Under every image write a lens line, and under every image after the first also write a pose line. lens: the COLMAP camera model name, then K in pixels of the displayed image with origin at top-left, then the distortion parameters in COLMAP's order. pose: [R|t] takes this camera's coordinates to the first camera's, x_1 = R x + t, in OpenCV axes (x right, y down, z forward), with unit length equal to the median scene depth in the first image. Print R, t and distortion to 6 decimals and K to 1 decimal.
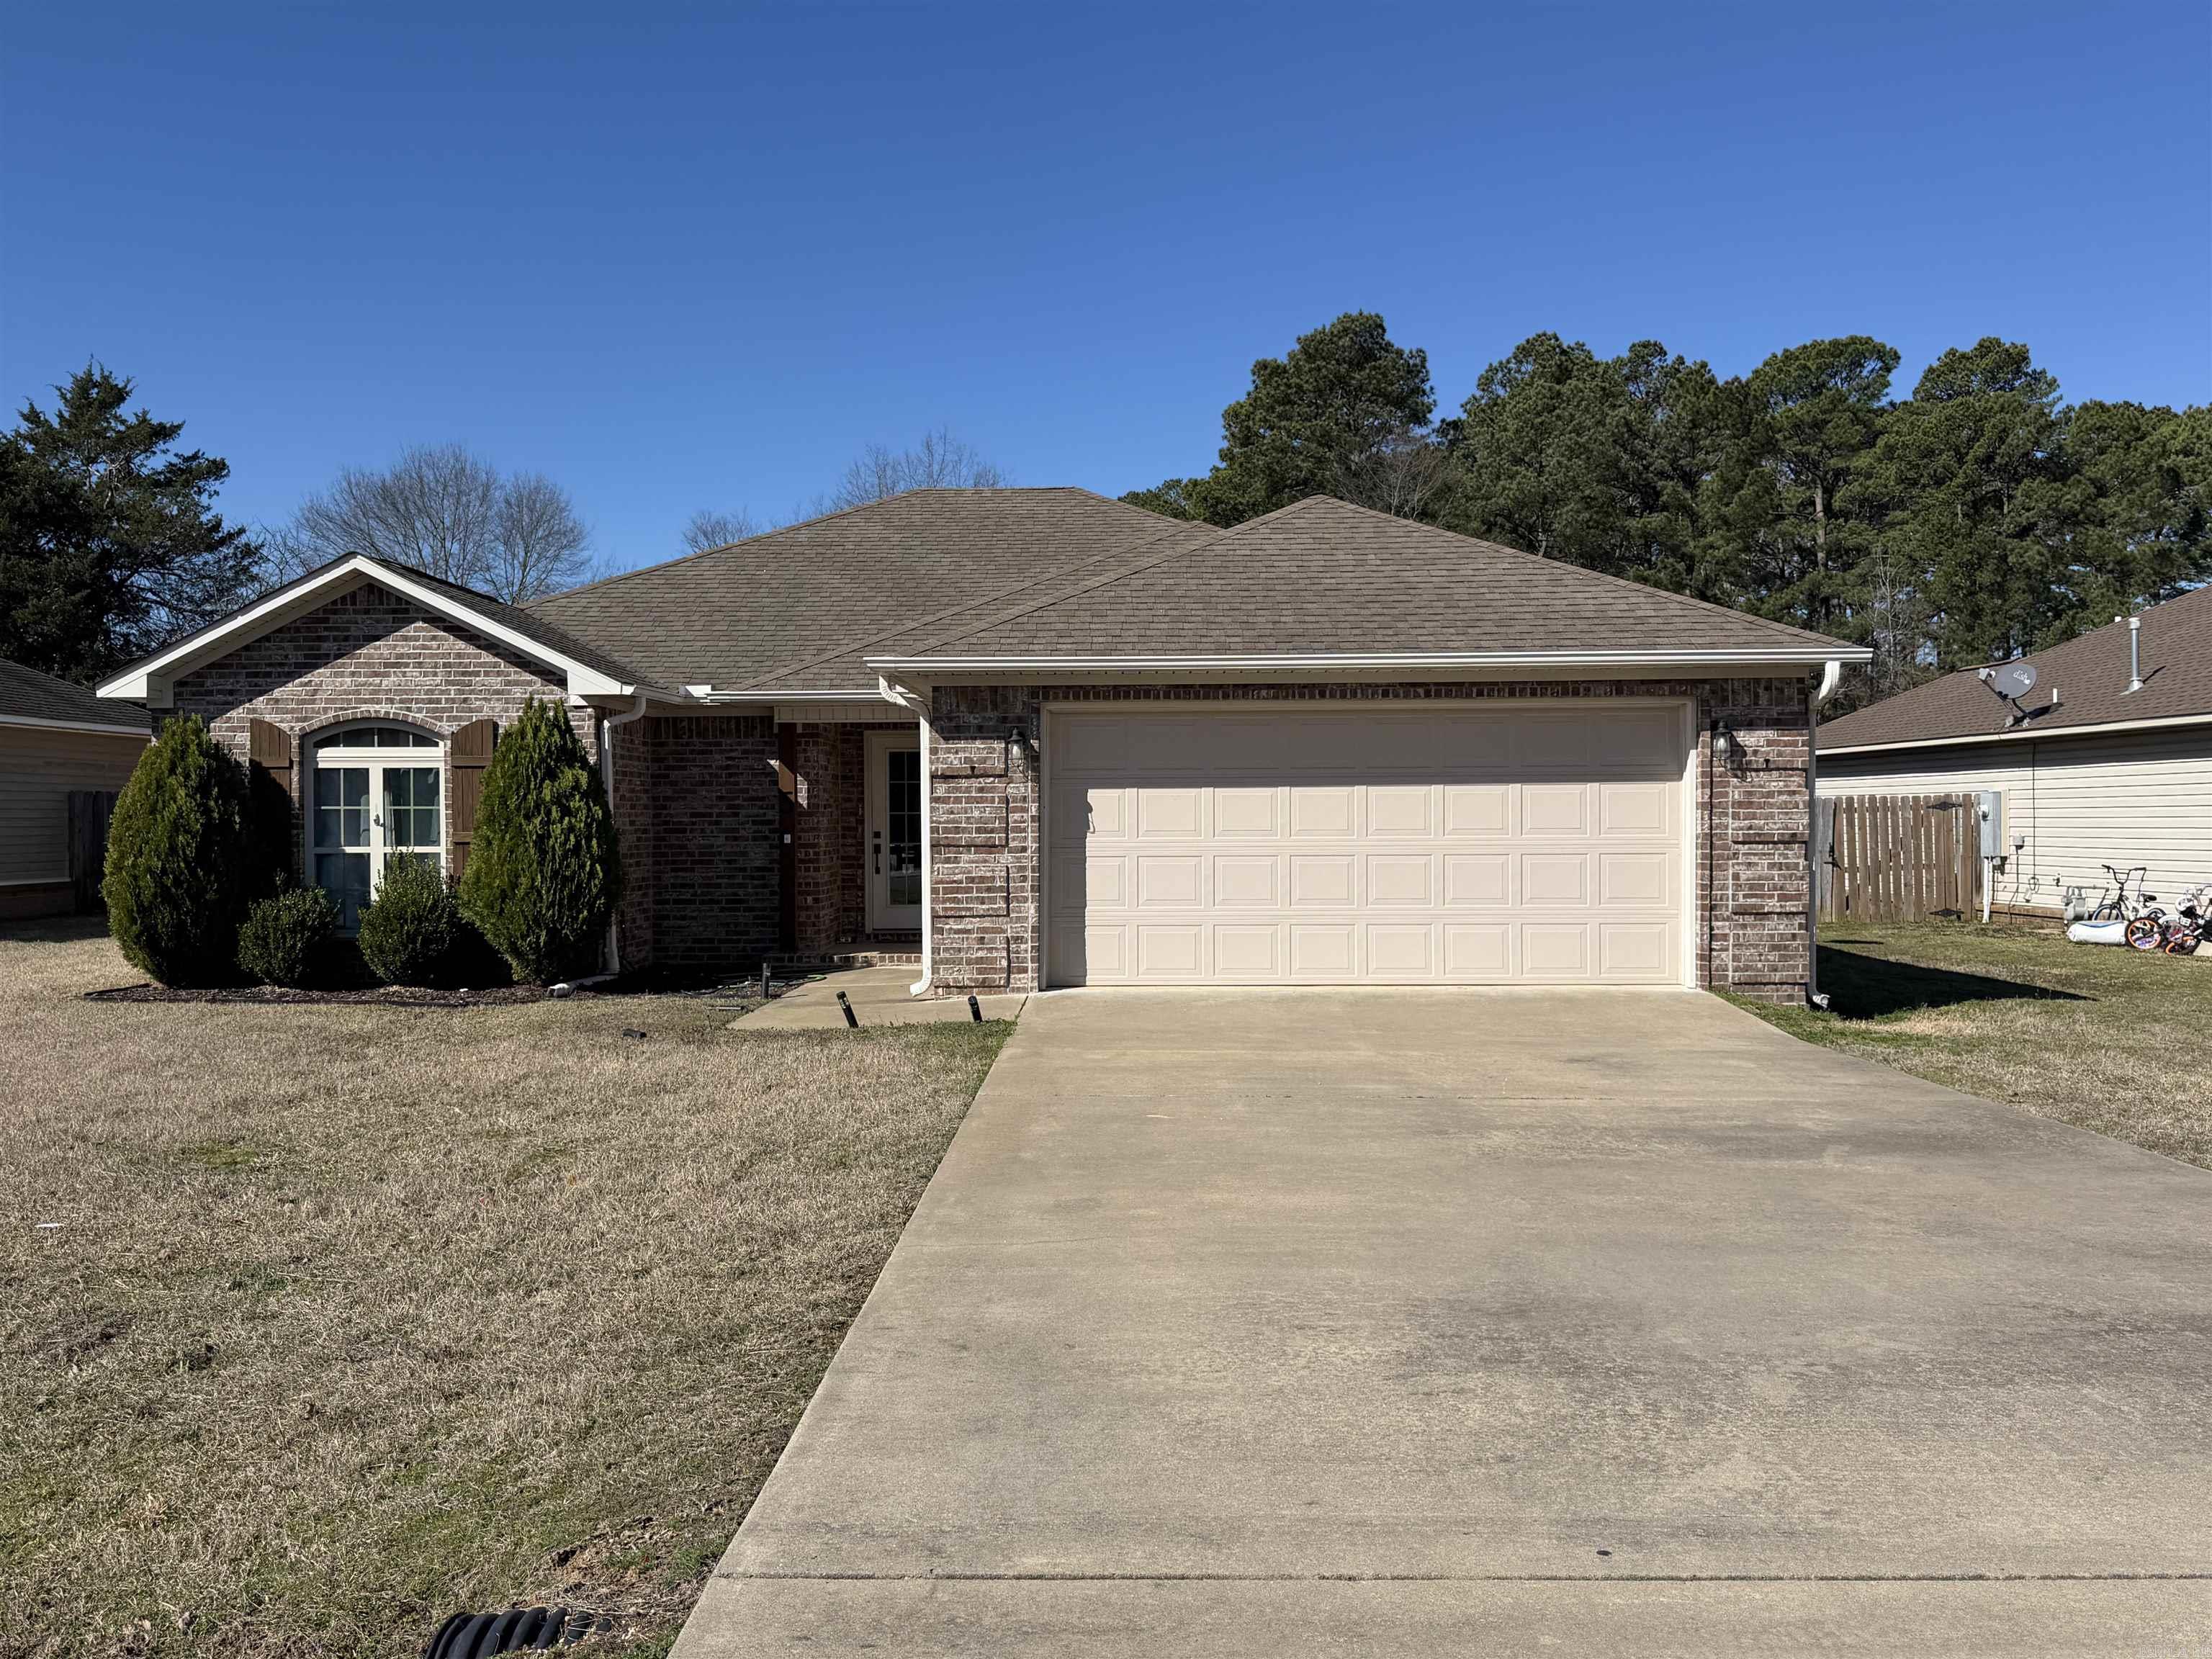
lens RADIAL K [[1978.9, 0, 1111.2], [0, 1978.9, 850.2], [0, 0, 1]] dist [0.103169, -0.186887]
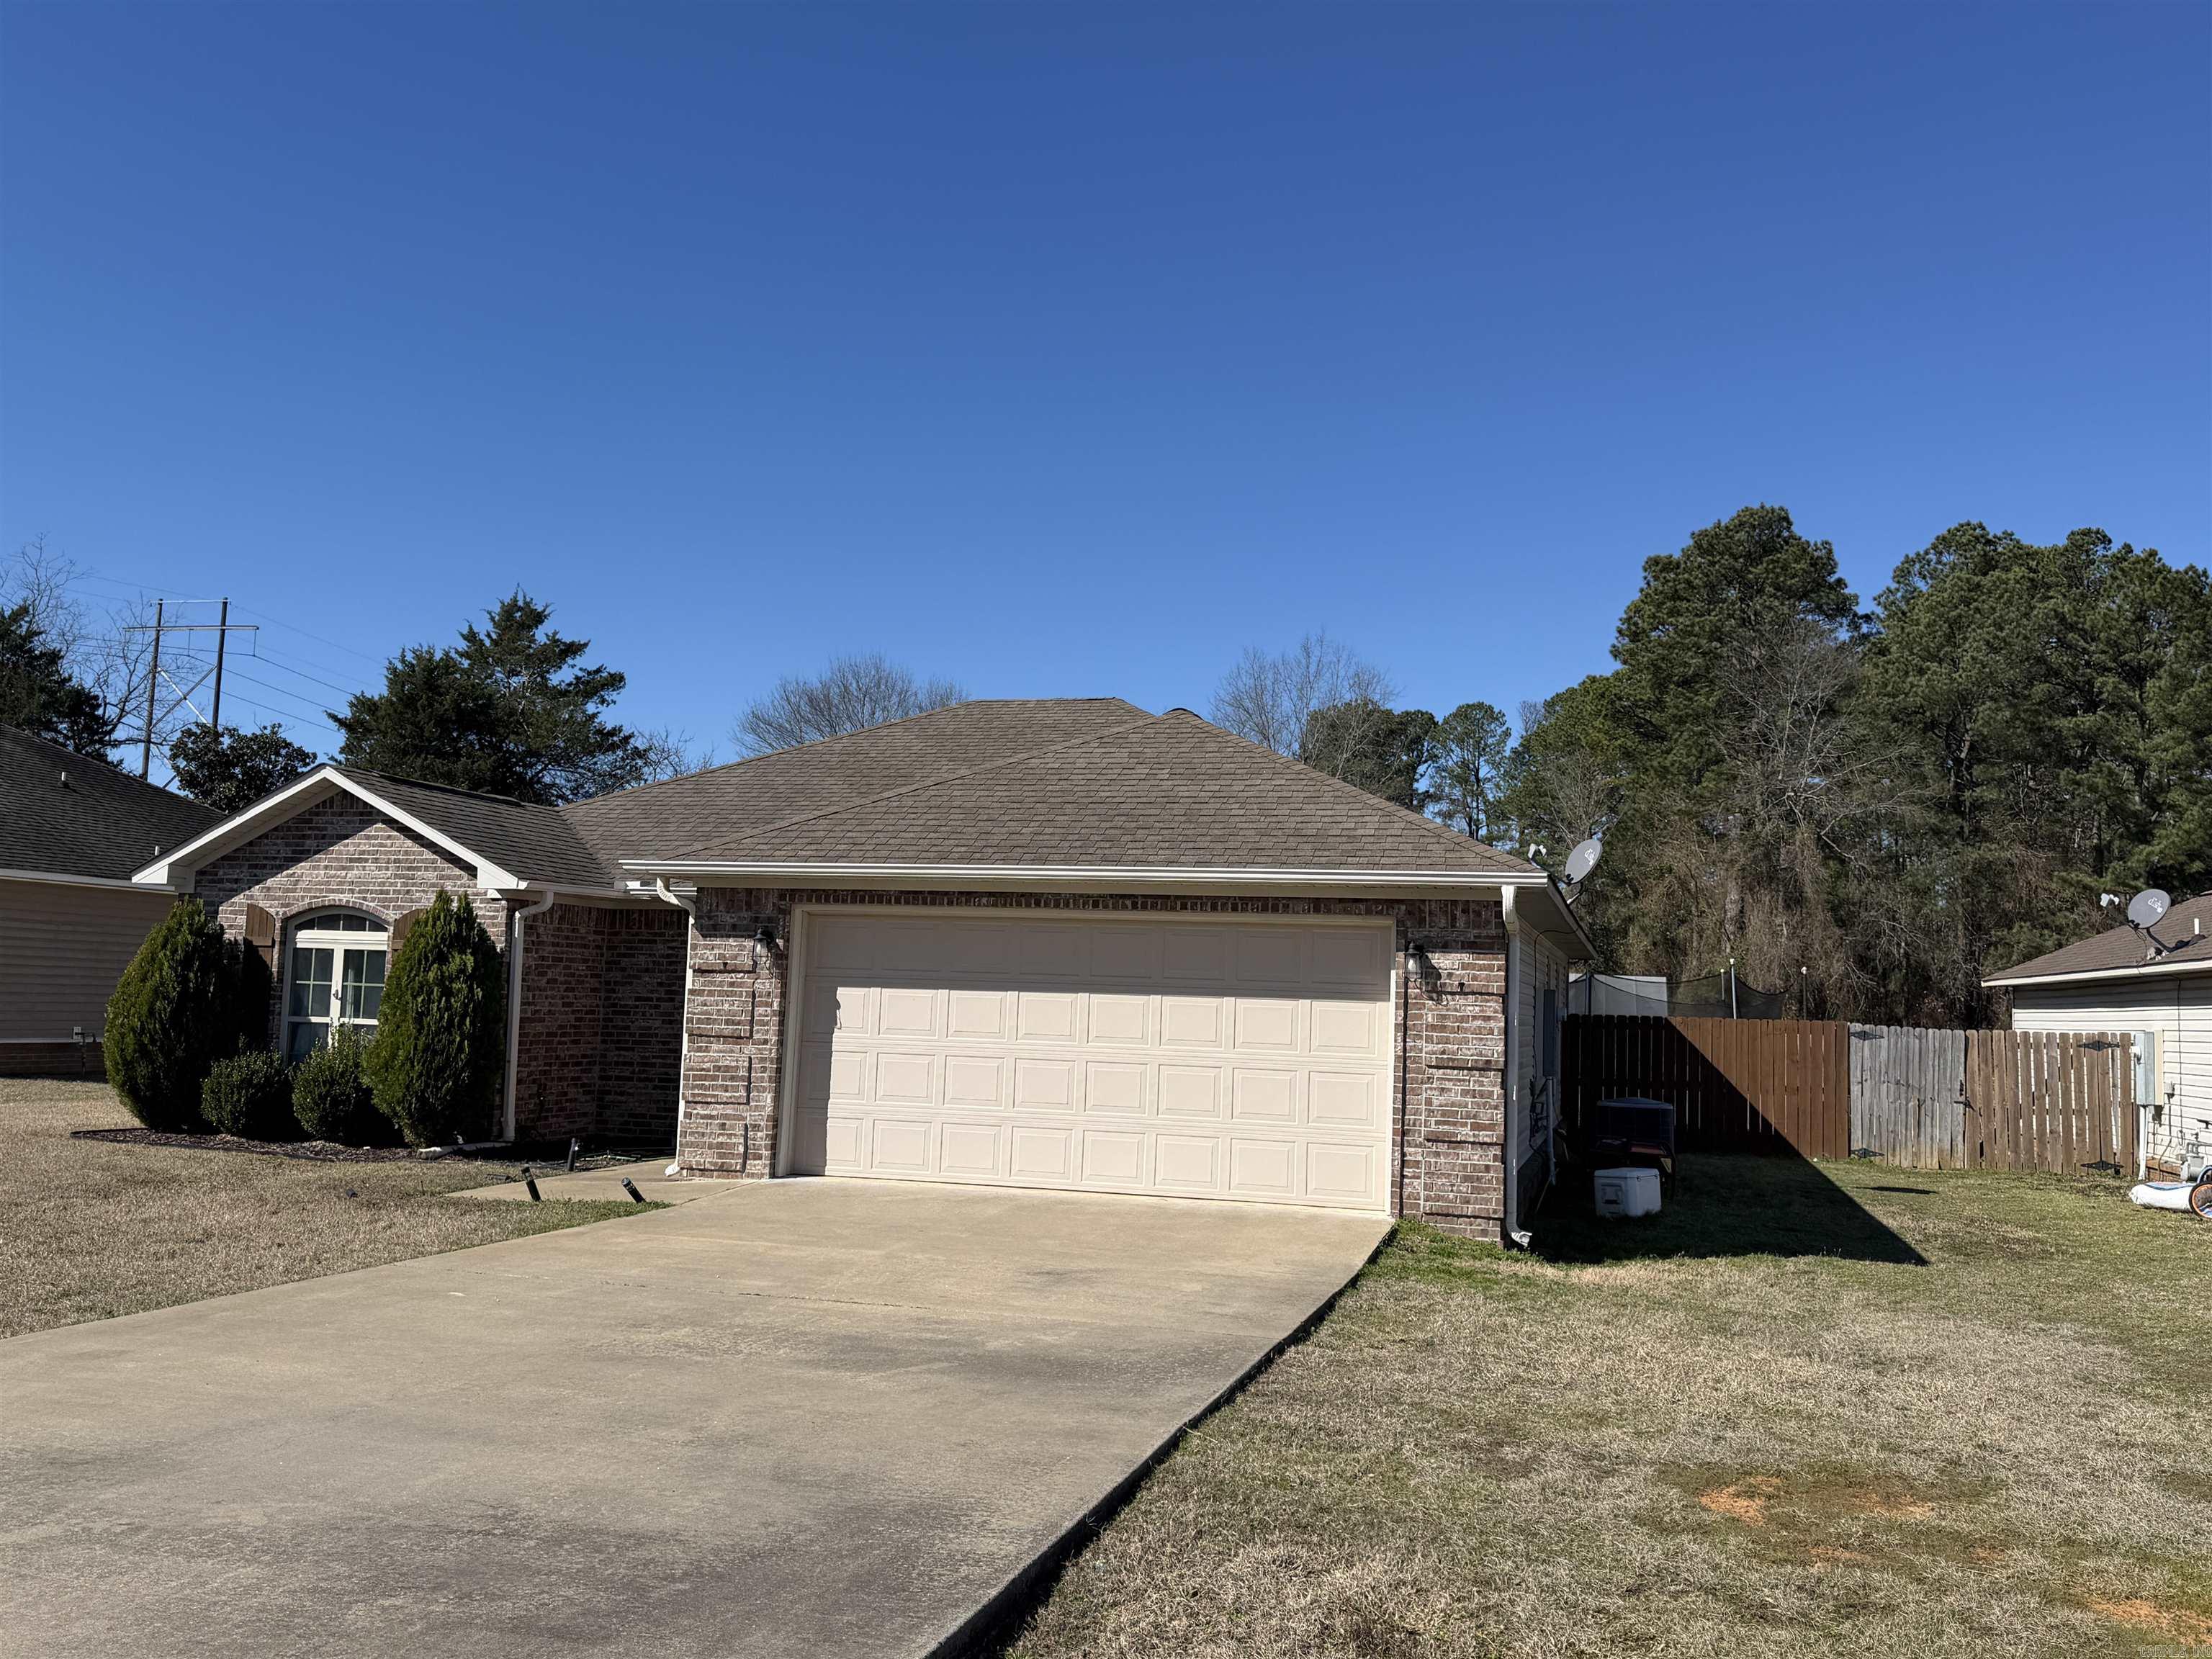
lens RADIAL K [[1978.9, 0, 1037.5], [0, 1978.9, 819.1], [0, 0, 1]] dist [0.103169, -0.186887]
pose [[0.960569, 0.012715, -0.277751, 0.339626], [-0.043906, 0.993357, -0.106370, -0.010488], [0.274553, 0.114371, 0.954746, 0.002849]]
